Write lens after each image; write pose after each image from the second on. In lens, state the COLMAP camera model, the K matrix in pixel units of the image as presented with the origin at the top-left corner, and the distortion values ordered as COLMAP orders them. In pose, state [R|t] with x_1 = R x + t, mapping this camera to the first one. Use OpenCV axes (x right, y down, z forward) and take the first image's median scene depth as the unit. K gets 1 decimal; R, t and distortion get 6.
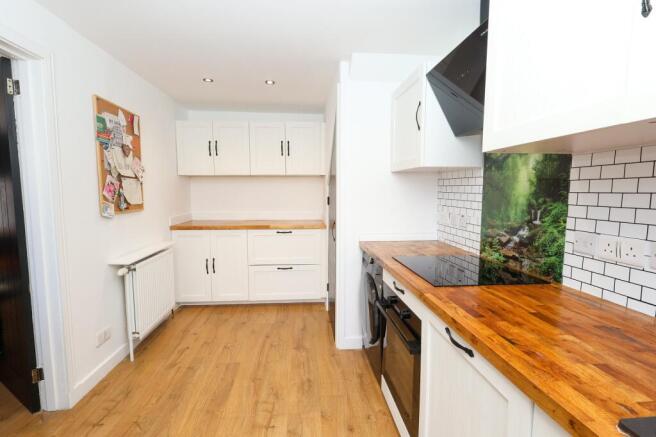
lens RADIAL K [[308.3, 0, 330.2], [0, 308.3, 218.6], [0, 0, 1]] dist [0.001320, 0.000343]
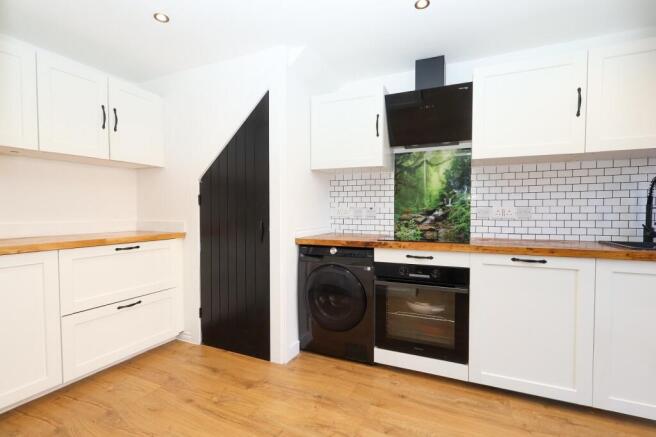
lens RADIAL K [[308.3, 0, 330.2], [0, 308.3, 218.6], [0, 0, 1]] dist [0.001320, 0.000343]
pose [[0.500802, -0.026060, 0.865170, -1.022592], [0.078688, 0.996778, -0.015525, 0.054185], [-0.861978, 0.075854, 0.501239, 0.647833]]
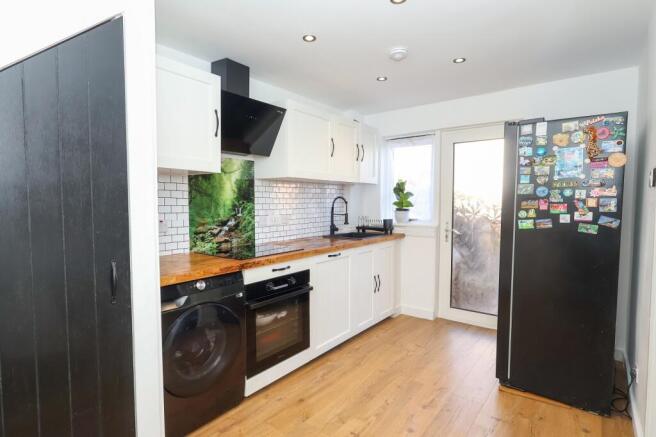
lens RADIAL K [[339.9, 0, 328.0], [0, 339.9, 218.5], [0, 0, 1]] dist [-0.000034, 0.000062]
pose [[-0.725296, -0.039799, 0.687285, -0.888248], [0.057060, 0.991417, 0.117627, -0.146560], [-0.686068, 0.124531, -0.716800, 1.822517]]
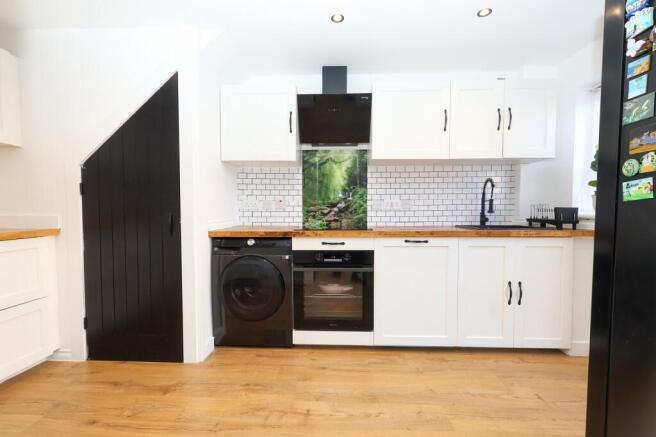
lens RADIAL K [[302.2, 0, 328.0], [0, 302.2, 218.5], [0, 0, 1]] dist [0.000629, 0.000018]
pose [[0.141735, -0.040738, 0.989066, -1.124225], [0.089458, 0.995592, 0.028187, 0.064086], [-0.985854, 0.084484, 0.144754, 0.786465]]
